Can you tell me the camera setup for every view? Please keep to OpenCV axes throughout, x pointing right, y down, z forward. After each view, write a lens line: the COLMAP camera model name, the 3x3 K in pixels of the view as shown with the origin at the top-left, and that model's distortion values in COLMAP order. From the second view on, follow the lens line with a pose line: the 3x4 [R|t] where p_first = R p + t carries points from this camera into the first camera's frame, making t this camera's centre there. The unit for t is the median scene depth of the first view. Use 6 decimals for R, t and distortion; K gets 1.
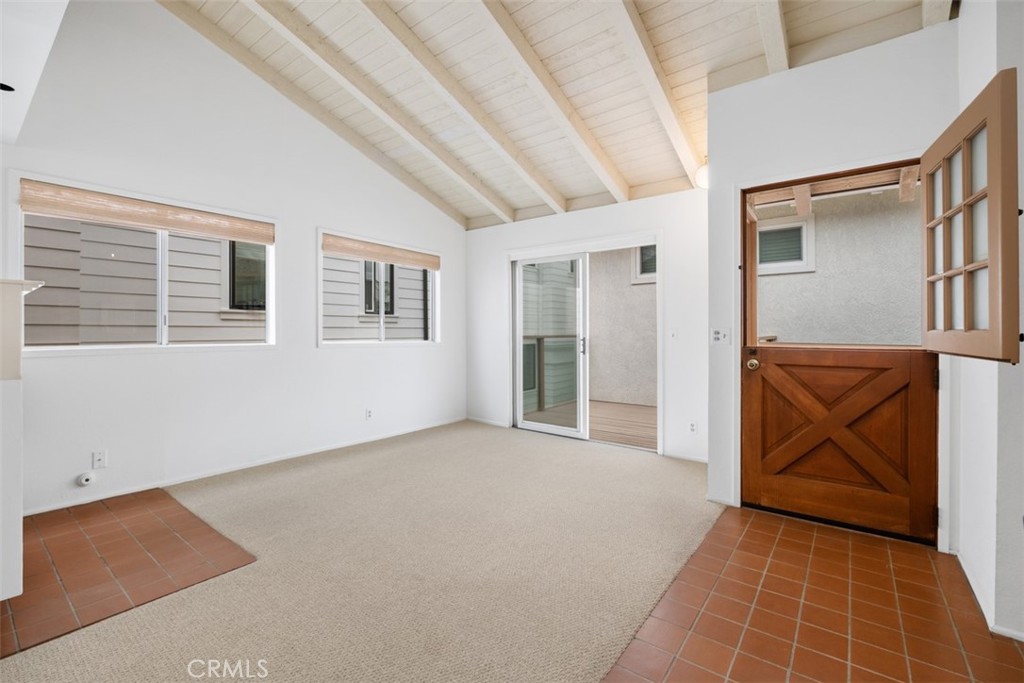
lens RADIAL K [[440.6, 0, 513.3], [0, 440.6, 331.9], [0, 0, 1]] dist [-0.000047, -0.000209]
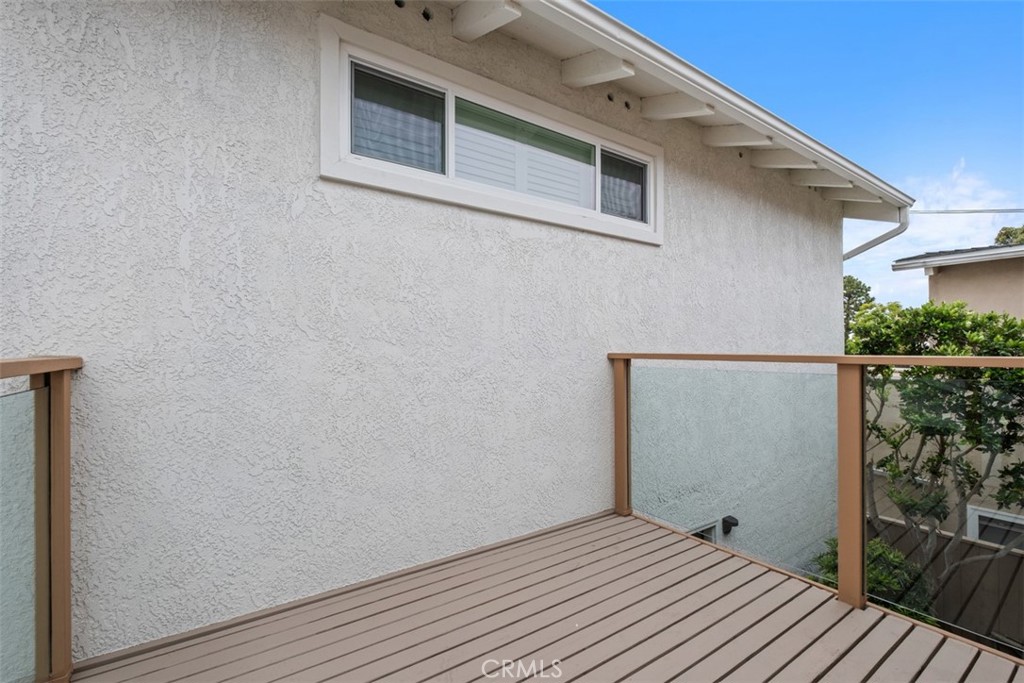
lens RADIAL K [[441.0, 0, 517.3], [0, 441.0, 346.1], [0, 0, 1]] dist [-0.009414, -0.000416]
pose [[0.316671, 0.007879, 0.948503, 0.114432], [0.001824, 0.999959, -0.008916, 0.011261], [-0.948534, 0.004554, 0.316644, 2.198746]]
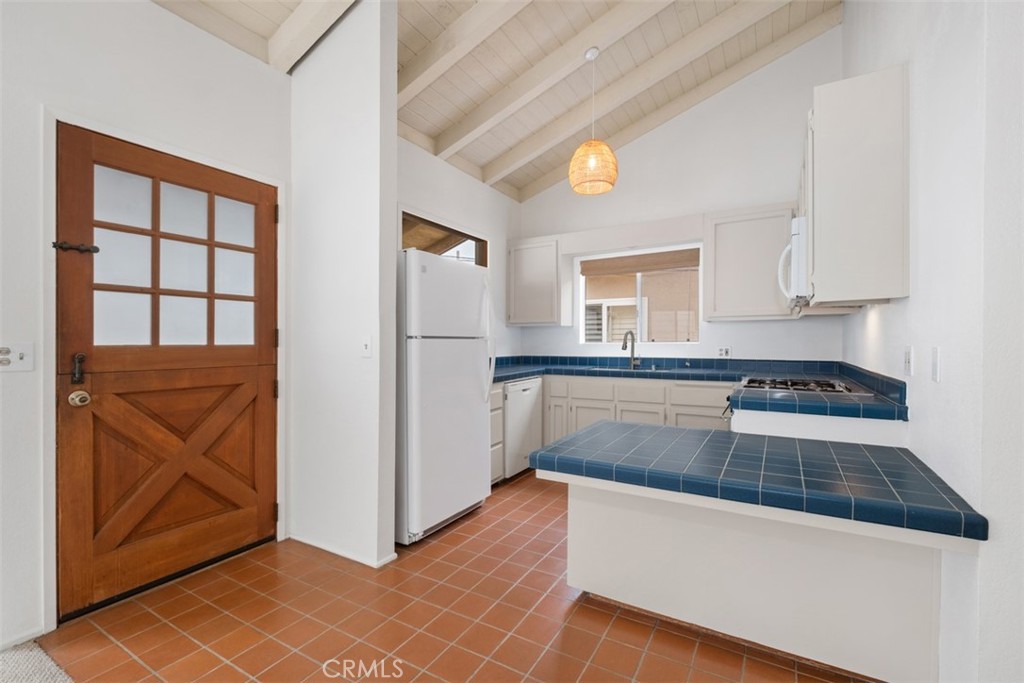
lens RADIAL K [[441.0, 0, 517.3], [0, 441.0, 346.1], [0, 0, 1]] dist [-0.009414, -0.000416]
pose [[-0.119818, -0.006976, 0.992771, -0.185146], [0.002504, 0.999970, 0.007329, -0.007453], [-0.992793, 0.003364, -0.119797, 0.448777]]
